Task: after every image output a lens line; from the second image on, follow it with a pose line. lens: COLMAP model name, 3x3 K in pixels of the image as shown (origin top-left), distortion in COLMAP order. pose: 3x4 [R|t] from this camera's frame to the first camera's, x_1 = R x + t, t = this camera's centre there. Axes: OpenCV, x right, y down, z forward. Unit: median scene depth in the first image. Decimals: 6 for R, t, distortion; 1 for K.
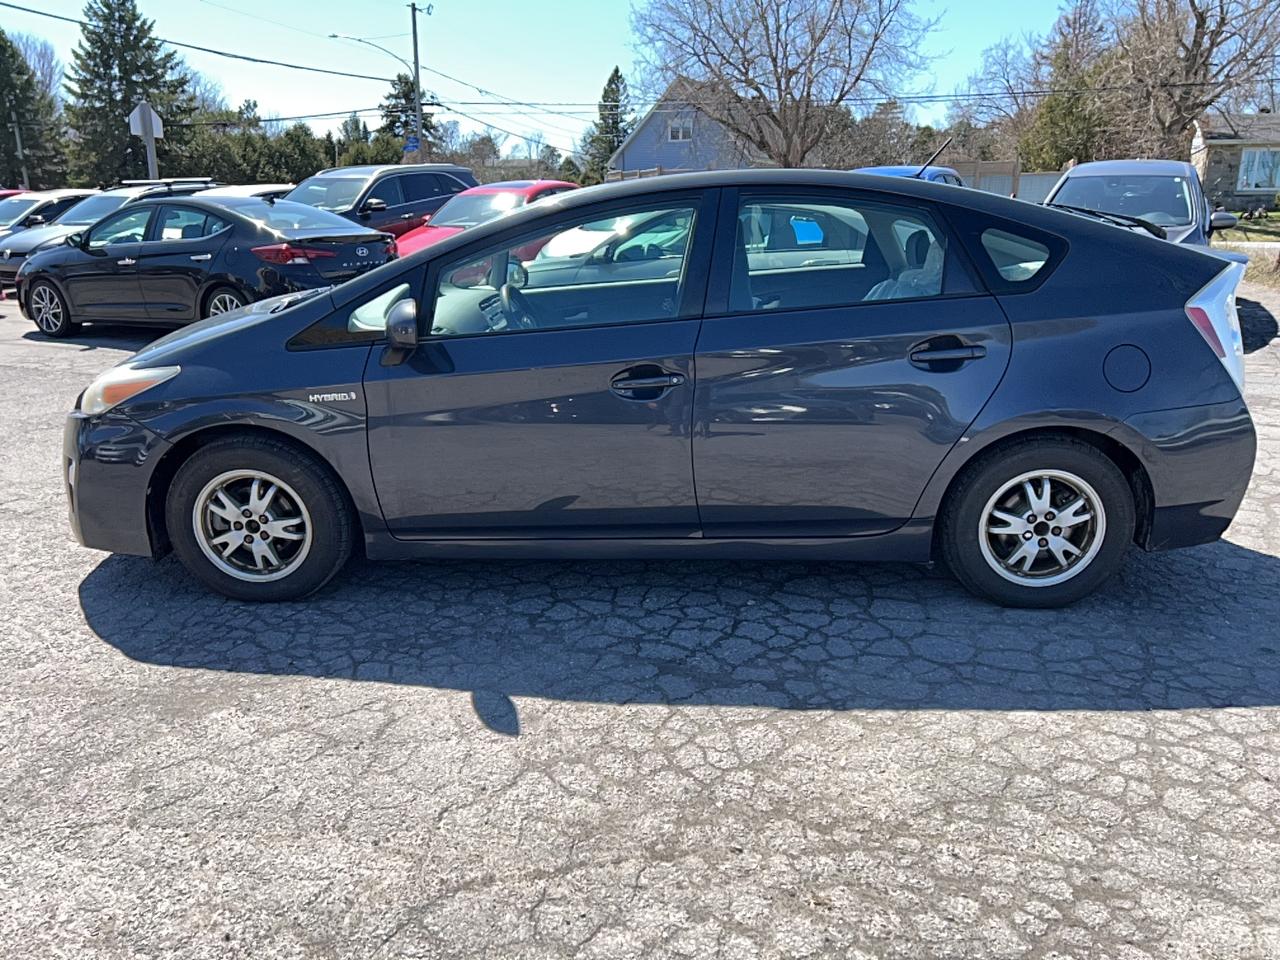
lens RADIAL K [[940.4, 0, 640.0], [0, 940.4, 480.0], [0, 0, 1]] dist [0.056323, -0.062685]
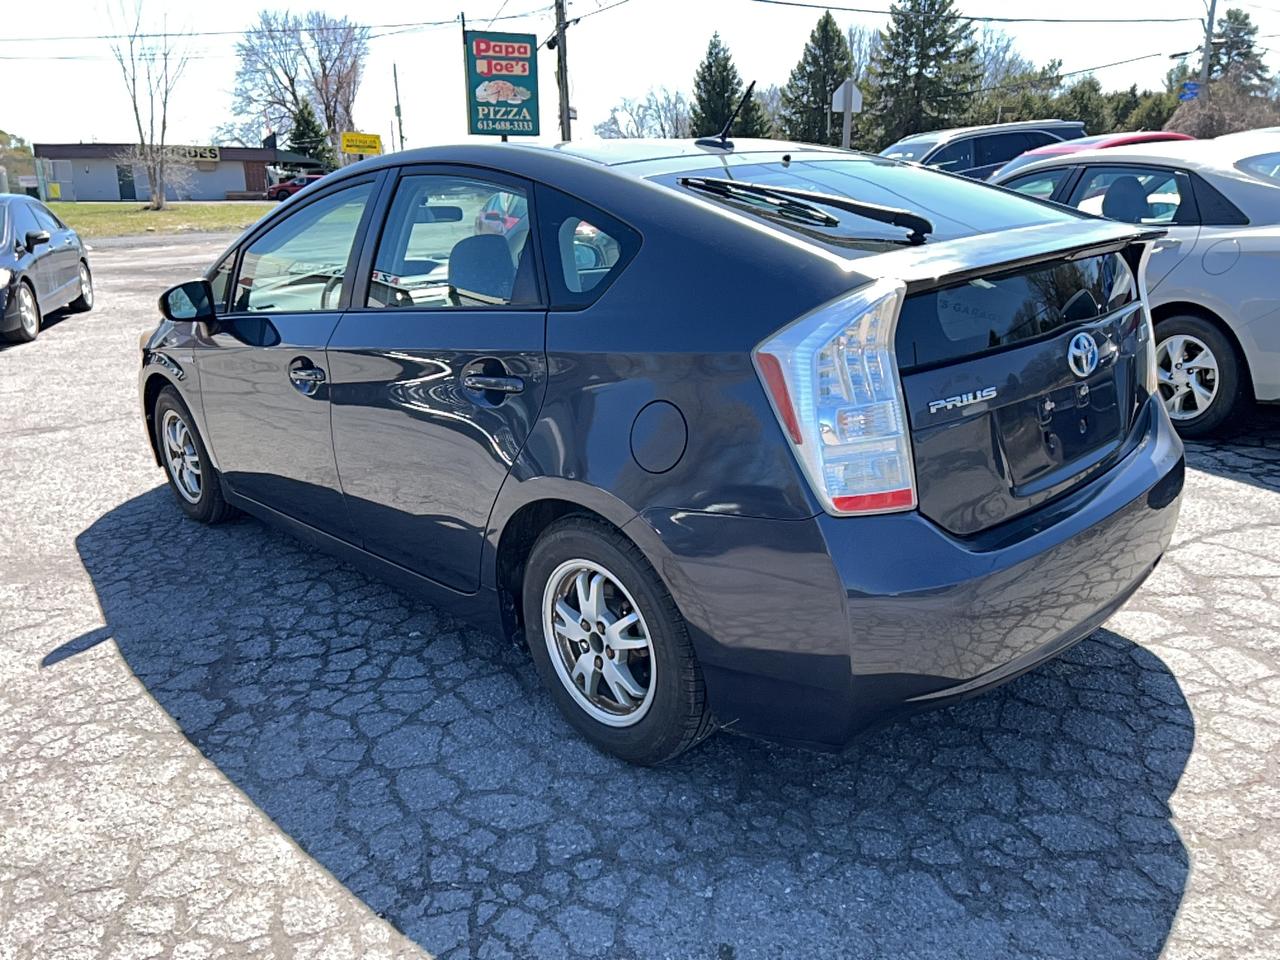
lens RADIAL K [[940.4, 0, 640.0], [0, 940.4, 480.0], [0, 0, 1]] dist [0.056323, -0.062685]
pose [[0.727653, 0.180484, -0.661775, 1.088831], [-0.156966, 0.982976, 0.095493, -0.171766], [0.667745, 0.034391, 0.743596, 0.601121]]
